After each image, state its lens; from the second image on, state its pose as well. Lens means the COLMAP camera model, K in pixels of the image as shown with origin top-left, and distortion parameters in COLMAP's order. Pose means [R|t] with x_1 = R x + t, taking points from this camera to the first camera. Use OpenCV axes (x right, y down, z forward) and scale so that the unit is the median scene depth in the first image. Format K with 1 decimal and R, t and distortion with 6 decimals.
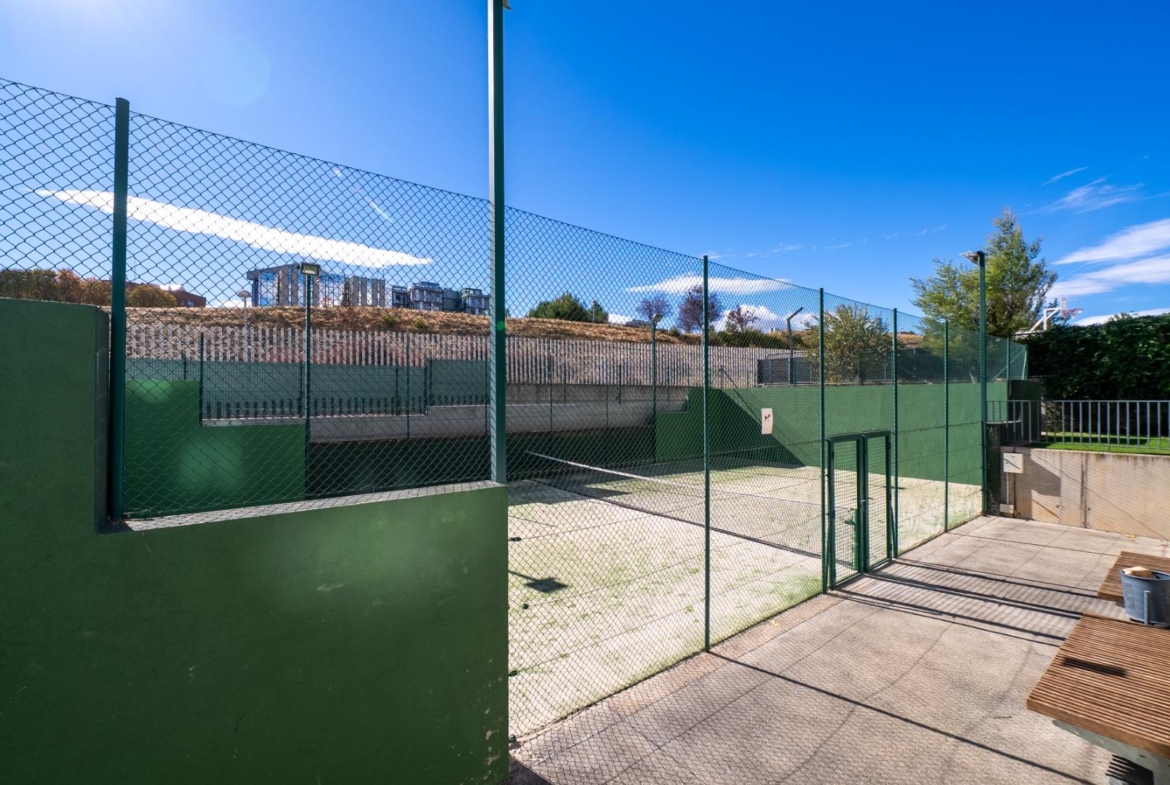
lens RADIAL K [[483.5, 0, 585.0], [0, 483.5, 387.9], [0, 0, 1]] dist [-0.003698, -0.000593]
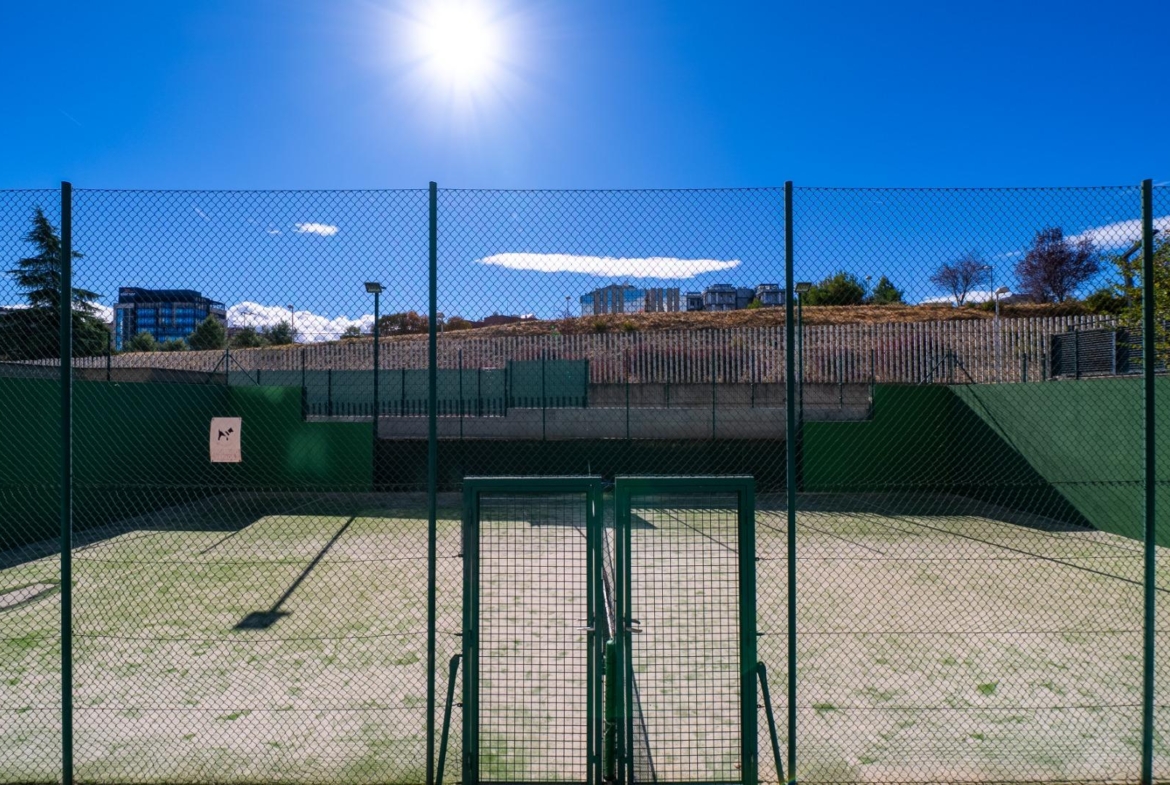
lens RADIAL K [[483.5, 0, 586.8], [0, 483.5, 391.0], [0, 0, 1]] dist [-0.003698, -0.000593]
pose [[0.804993, -0.010480, -0.593191, 0.098781], [0.011821, 0.999929, -0.001625, 0.001593], [0.593166, -0.005704, 0.805060, 0.073609]]
